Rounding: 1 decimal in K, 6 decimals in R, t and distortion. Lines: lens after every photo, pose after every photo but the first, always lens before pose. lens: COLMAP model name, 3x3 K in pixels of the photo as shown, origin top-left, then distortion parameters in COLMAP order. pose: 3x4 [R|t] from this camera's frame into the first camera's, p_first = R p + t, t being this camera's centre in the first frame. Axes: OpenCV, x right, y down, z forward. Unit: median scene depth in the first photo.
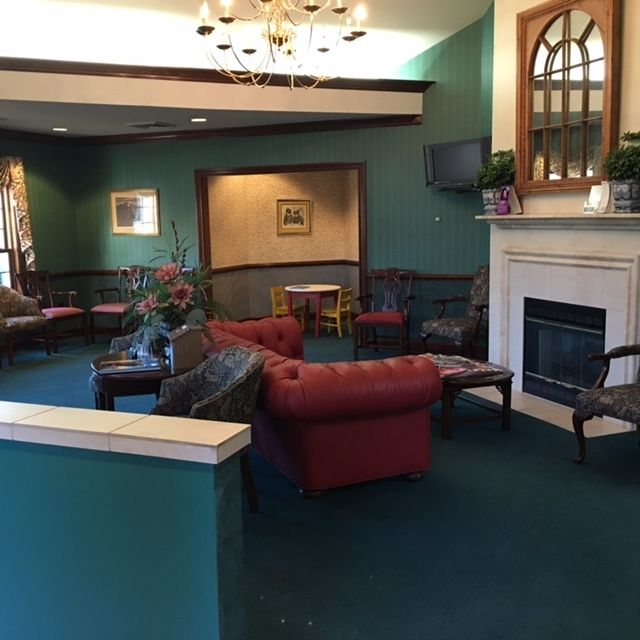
lens RADIAL K [[727.5, 0, 320.0], [0, 727.5, 320.0], [0, 0, 1]] dist [0.028025, 0.010029]
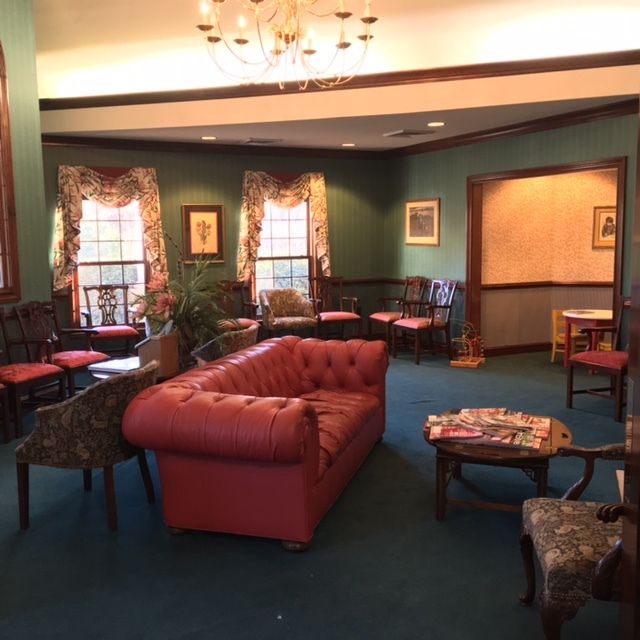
lens RADIAL K [[727.5, 0, 320.0], [0, 727.5, 320.0], [0, 0, 1]] dist [0.028025, 0.010029]
pose [[0.734972, 0.091102, -0.671949, 0.334353], [-0.096928, 0.994873, 0.028865, -0.032837], [0.671134, 0.043916, 0.740034, 0.193565]]
